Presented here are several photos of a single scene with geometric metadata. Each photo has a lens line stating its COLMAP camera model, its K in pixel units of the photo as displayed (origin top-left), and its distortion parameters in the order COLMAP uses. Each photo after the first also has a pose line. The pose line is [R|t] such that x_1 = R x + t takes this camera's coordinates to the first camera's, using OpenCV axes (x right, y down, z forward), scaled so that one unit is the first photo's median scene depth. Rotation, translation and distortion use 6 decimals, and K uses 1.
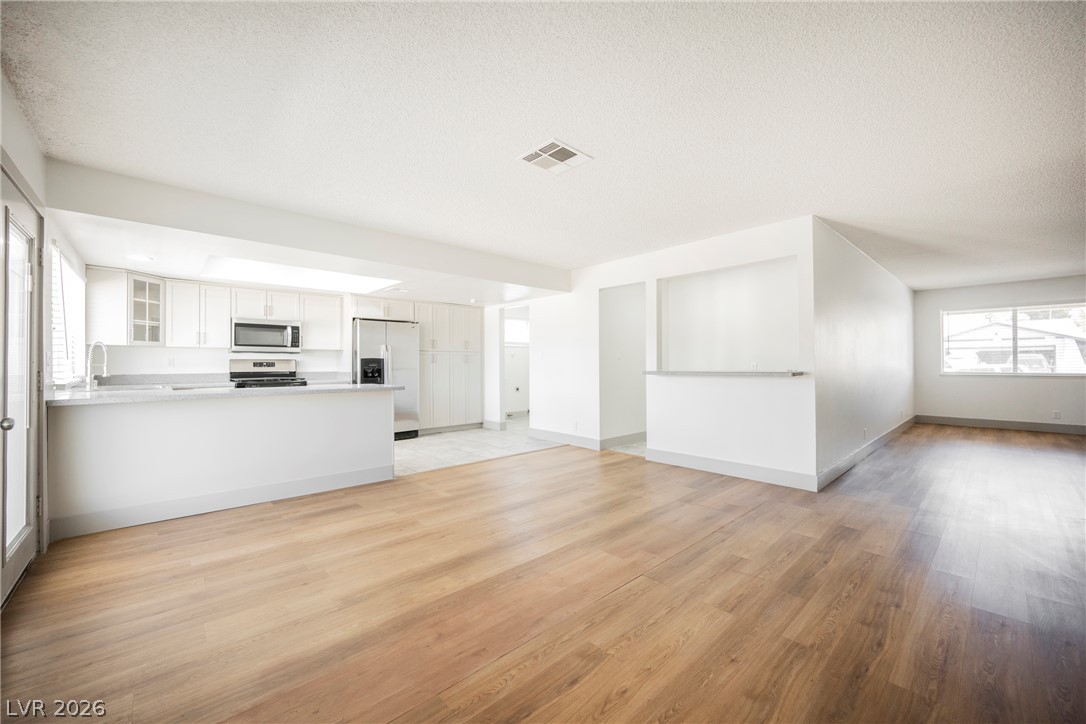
lens RADIAL K [[425.0, 0, 540.5], [0, 425.0, 362.1], [0, 0, 1]] dist [-0.002060, -0.001027]
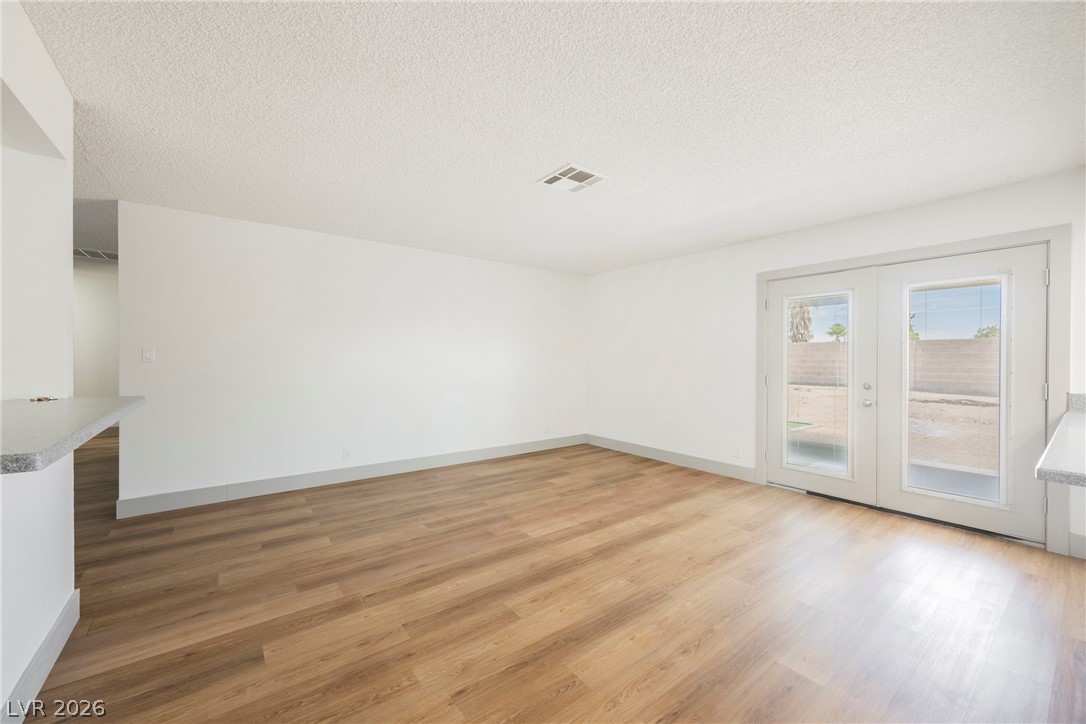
lens RADIAL K [[425.0, 0, 542.1], [0, 425.0, 360.4], [0, 0, 1]] dist [-0.002060, -0.001027]
pose [[-0.996303, -0.000602, 0.085910, 0.011083], [-0.000551, 1.000000, 0.000626, -0.019473], [-0.085911, 0.000577, -0.996303, 1.239897]]
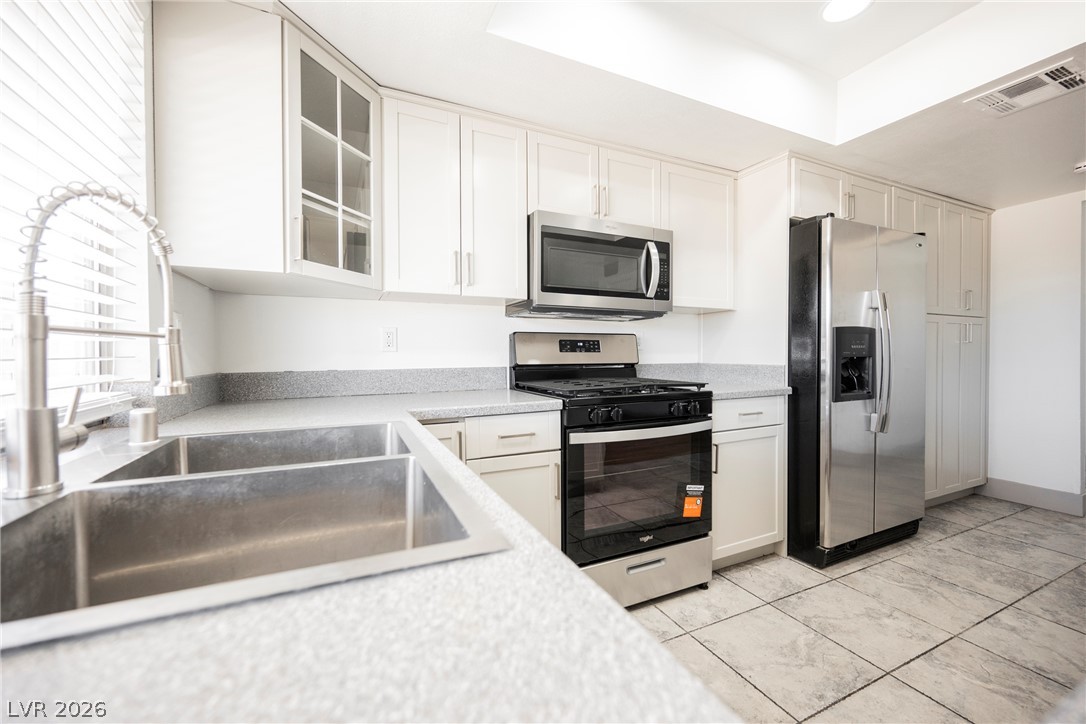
lens RADIAL K [[425.0, 0, 540.2], [0, 425.0, 361.6], [0, 0, 1]] dist [-0.002060, -0.001027]
pose [[0.953463, 0.001343, -0.301506, -0.722790], [0.005080, 0.999777, 0.020519, 0.015325], [0.301466, -0.021095, 0.953244, 0.776772]]
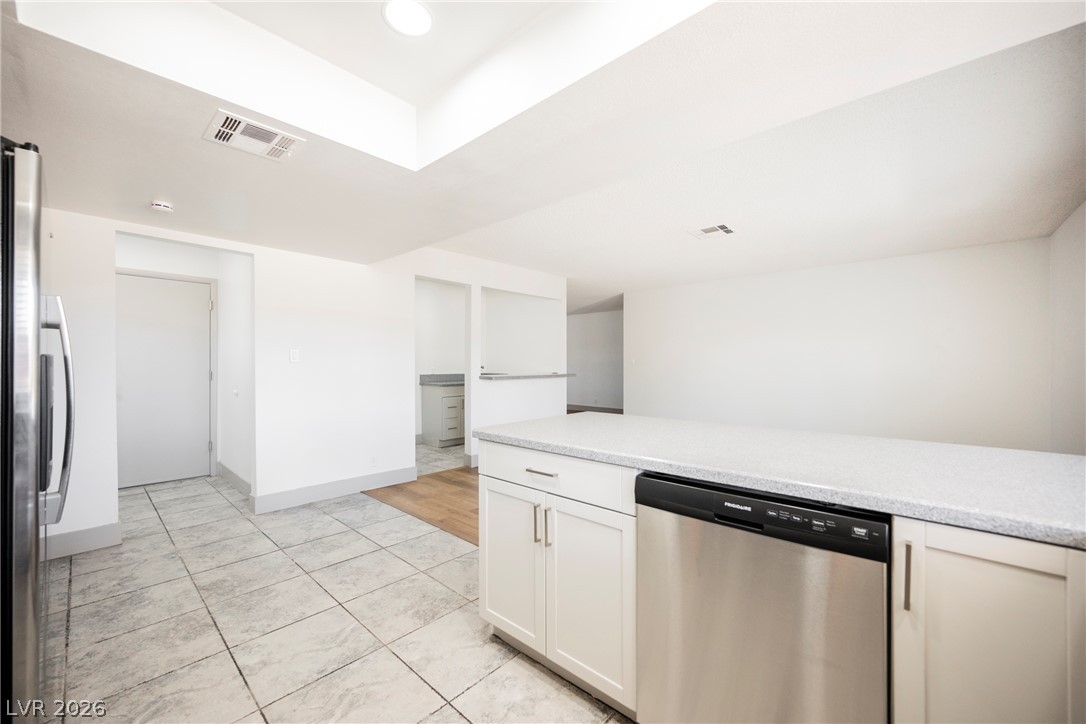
lens RADIAL K [[425.0, 0, 550.2], [0, 425.0, 362.8], [0, 0, 1]] dist [-0.002060, -0.001027]
pose [[-0.103957, 0.007072, 0.994557, -0.840957], [-0.002285, 0.999970, -0.007349, -0.004664], [-0.994579, -0.003036, -0.103938, 1.037604]]
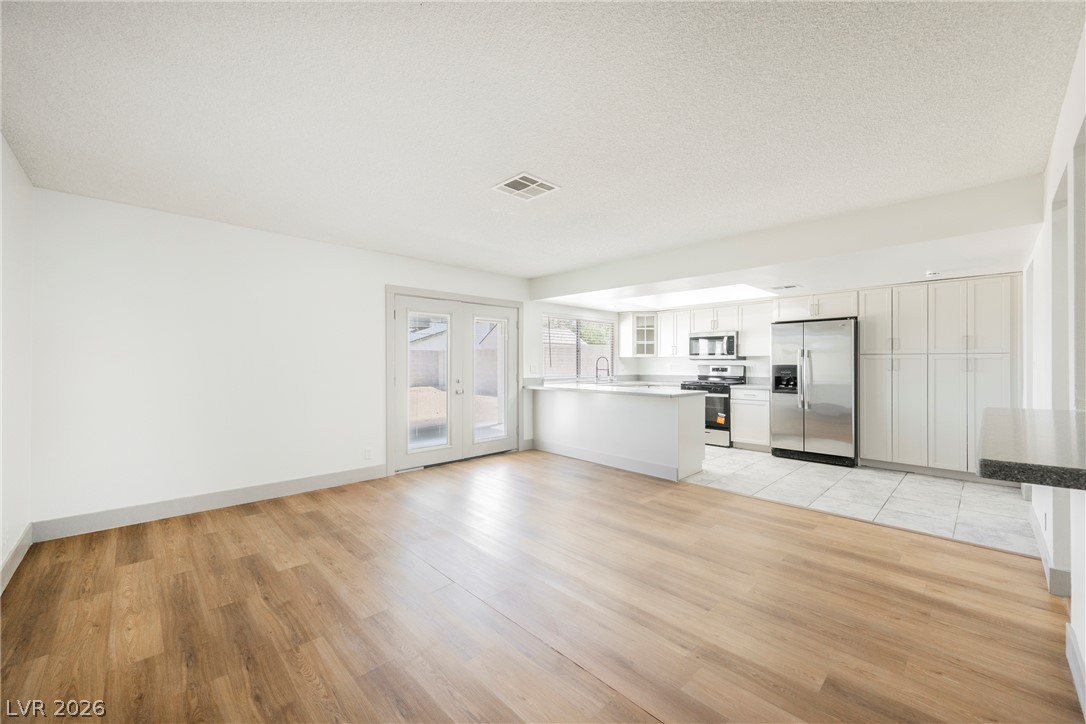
lens RADIAL K [[425.0, 0, 548.2], [0, 425.0, 361.0], [0, 0, 1]] dist [-0.002060, -0.001027]
pose [[0.033816, -0.001192, -0.999427, 0.667757], [0.004197, 0.999991, -0.001051, -0.024653], [0.999419, -0.004159, 0.033821, 0.614107]]
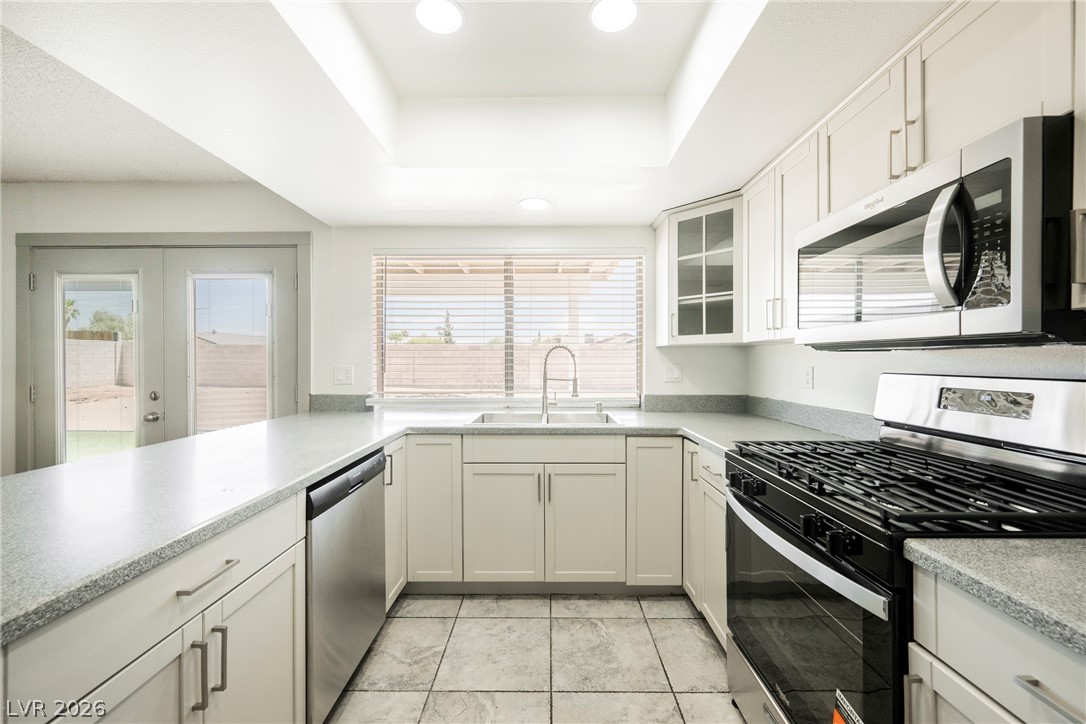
lens RADIAL K [[425.0, 0, 544.2], [0, 425.0, 358.9], [0, 0, 1]] dist [-0.002060, -0.001027]
pose [[-0.677192, 0.000102, -0.735806, -0.450310], [0.006242, 0.999965, -0.005607, -0.019455], [0.735780, -0.008390, -0.677169, 1.257197]]
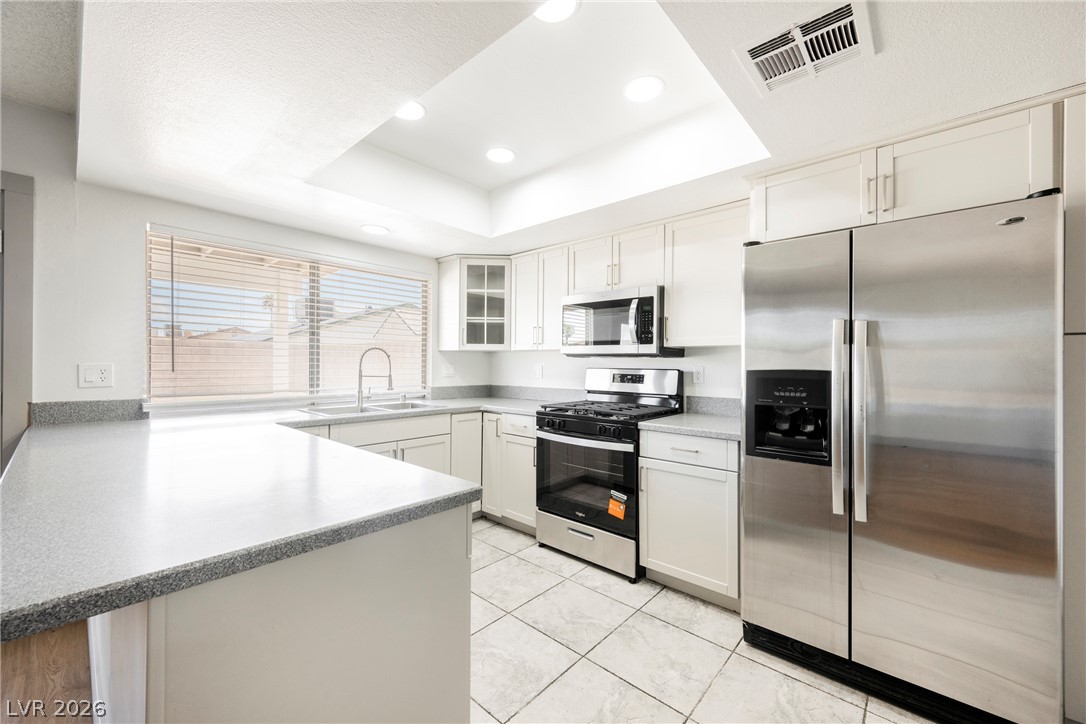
lens RADIAL K [[425.0, 0, 550.7], [0, 425.0, 358.9], [0, 0, 1]] dist [-0.002060, -0.001027]
pose [[0.111294, -0.006231, -0.993768, -0.170563], [-0.003373, 0.999972, -0.006647, -0.018683], [0.993782, 0.004092, 0.111270, 1.080169]]
